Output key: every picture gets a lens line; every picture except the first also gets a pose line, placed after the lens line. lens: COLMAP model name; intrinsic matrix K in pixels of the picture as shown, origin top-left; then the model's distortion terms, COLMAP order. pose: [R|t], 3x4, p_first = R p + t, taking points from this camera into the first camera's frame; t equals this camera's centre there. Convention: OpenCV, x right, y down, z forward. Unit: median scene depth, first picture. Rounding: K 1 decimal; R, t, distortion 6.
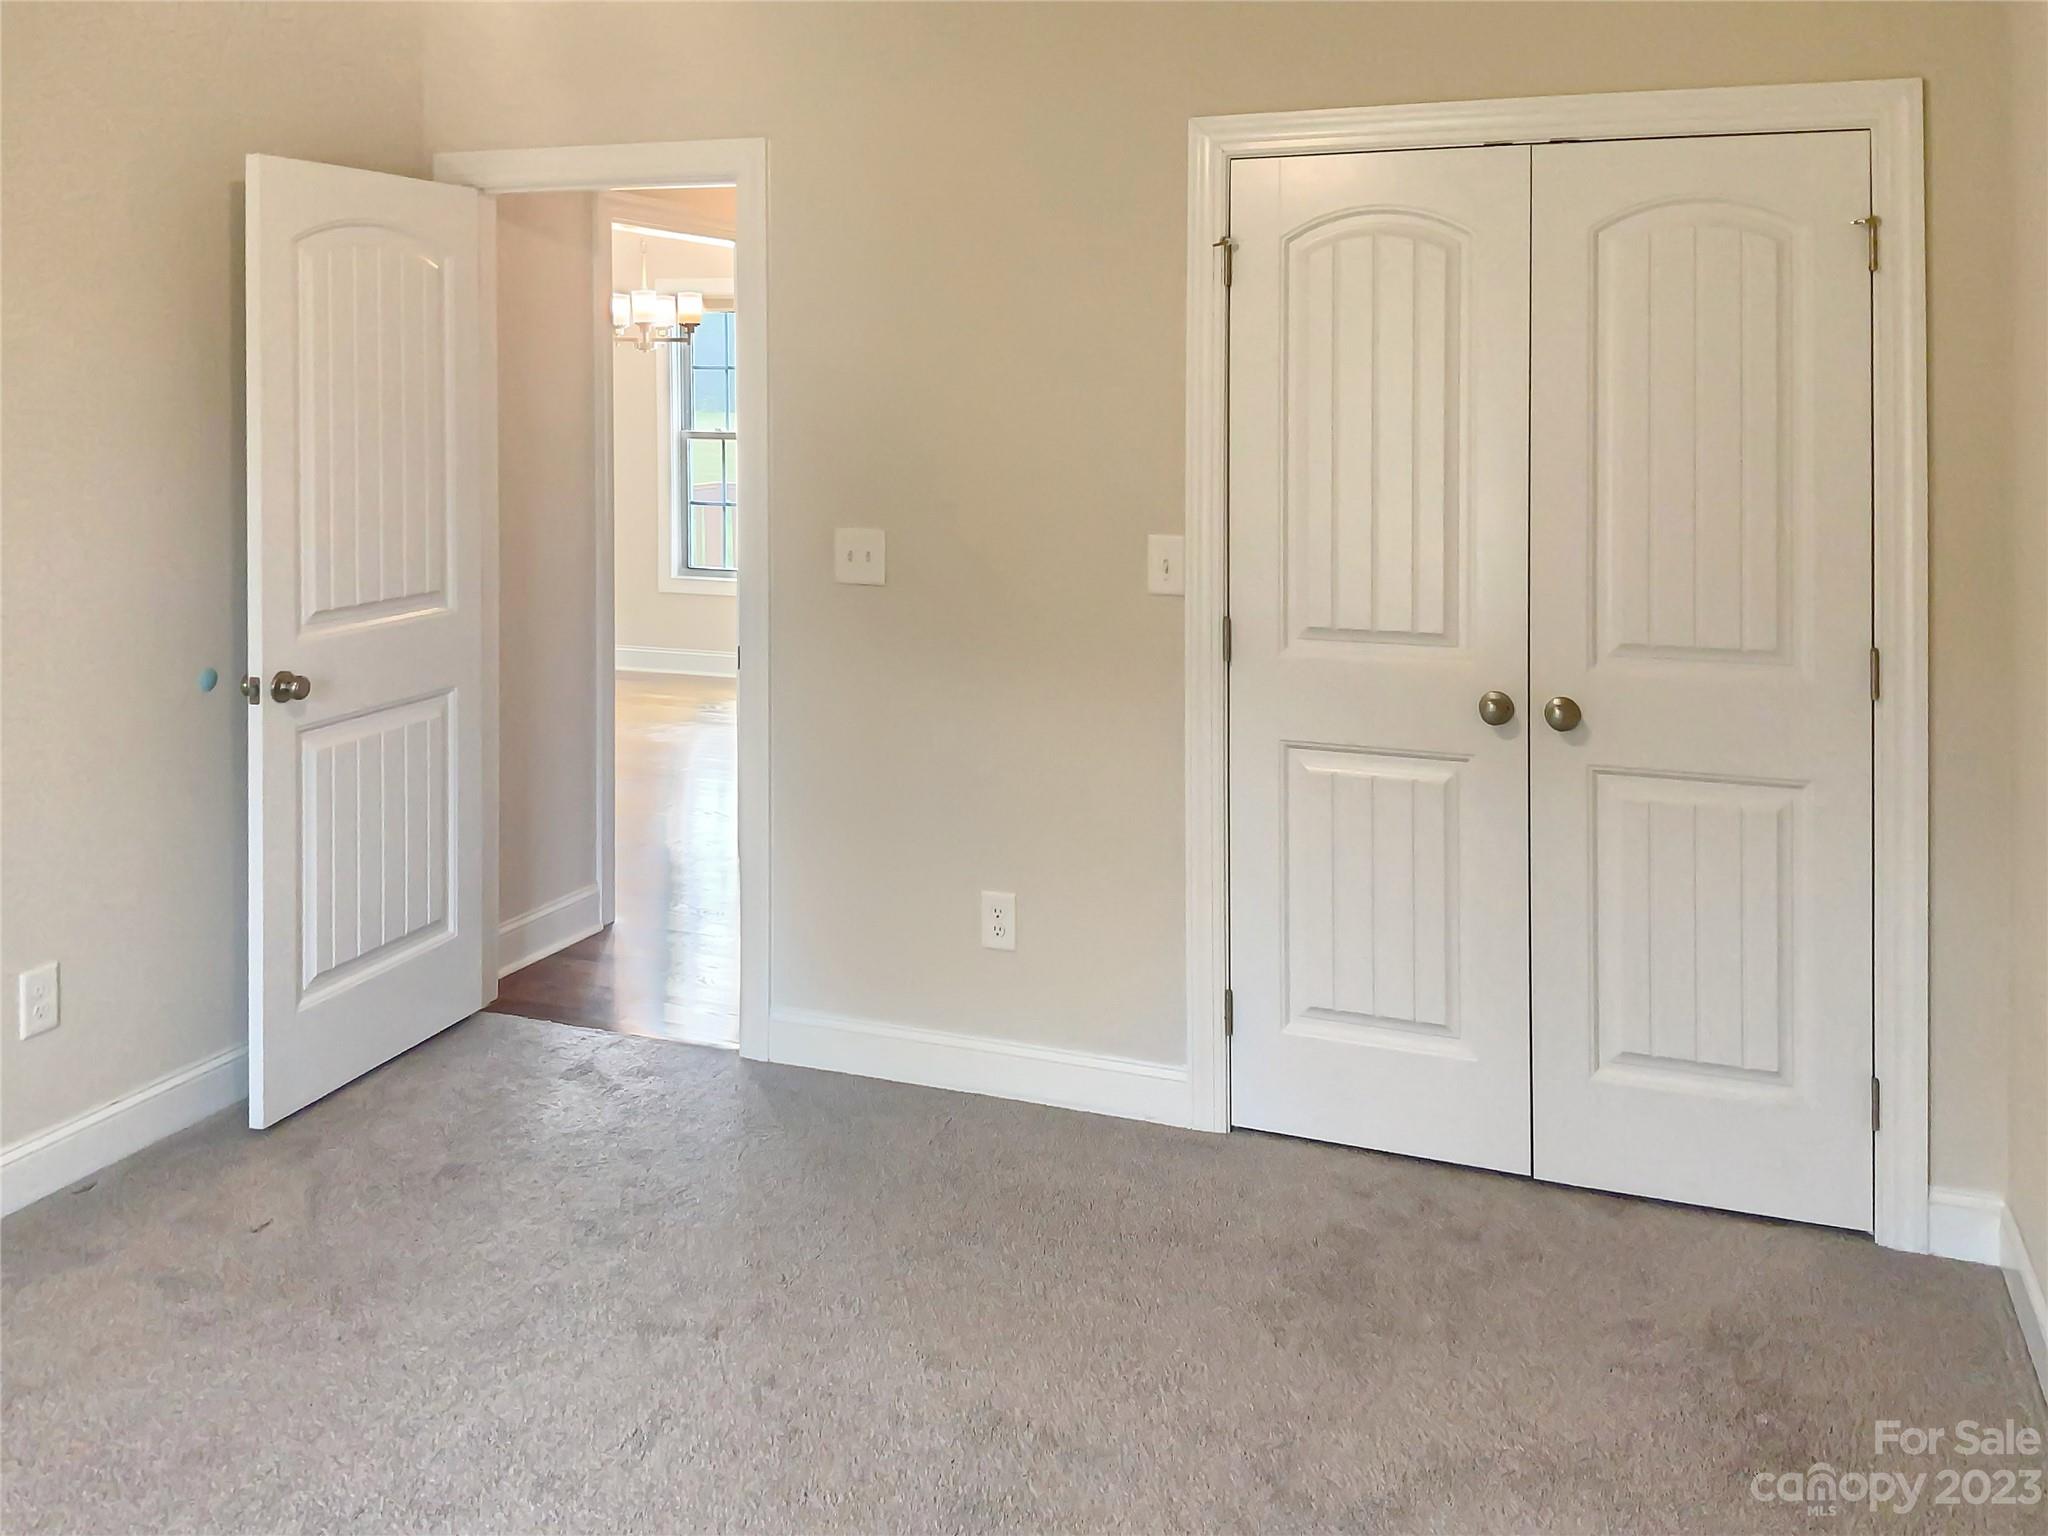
lens RADIAL K [[1716.2, 0, 970.3], [0, 1716.2, 735.9], [0, 0, 1]] dist [0.034852, -0.002811]
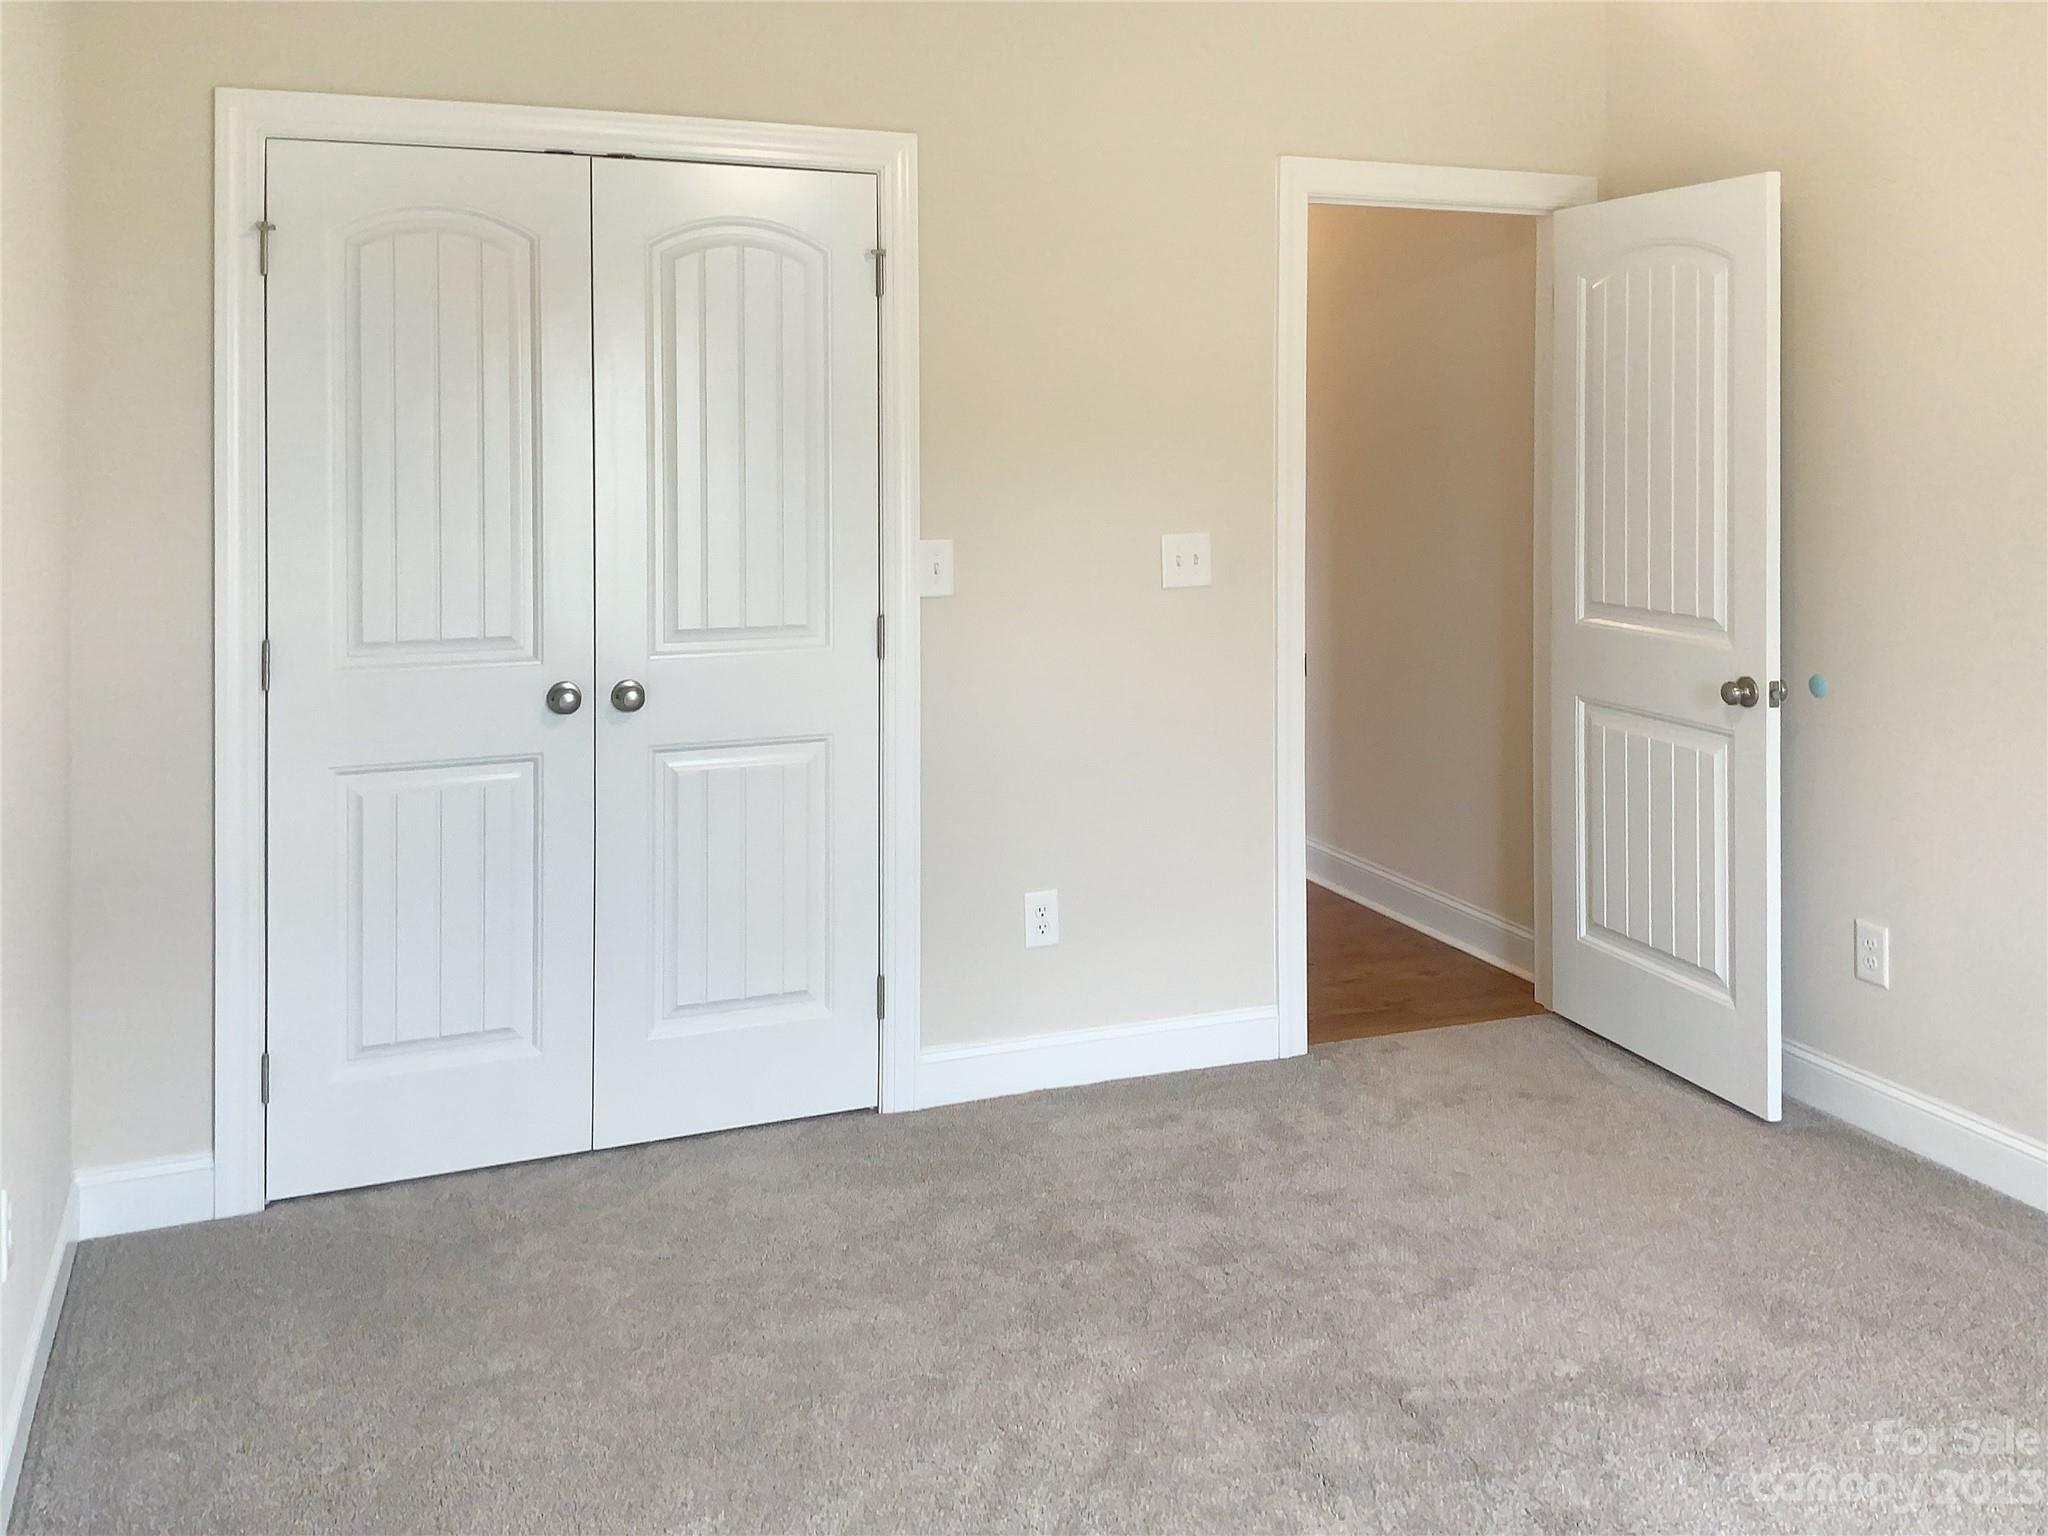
lens RADIAL K [[1716.2, 0, 970.3], [0, 1716.2, 735.9], [0, 0, 1]] dist [0.034852, -0.002811]
pose [[0.726403, -0.135717, 0.673735, -0.352087], [0.136010, 0.989308, 0.052642, -0.030132], [-0.673676, 0.053395, 0.737095, 0.141377]]
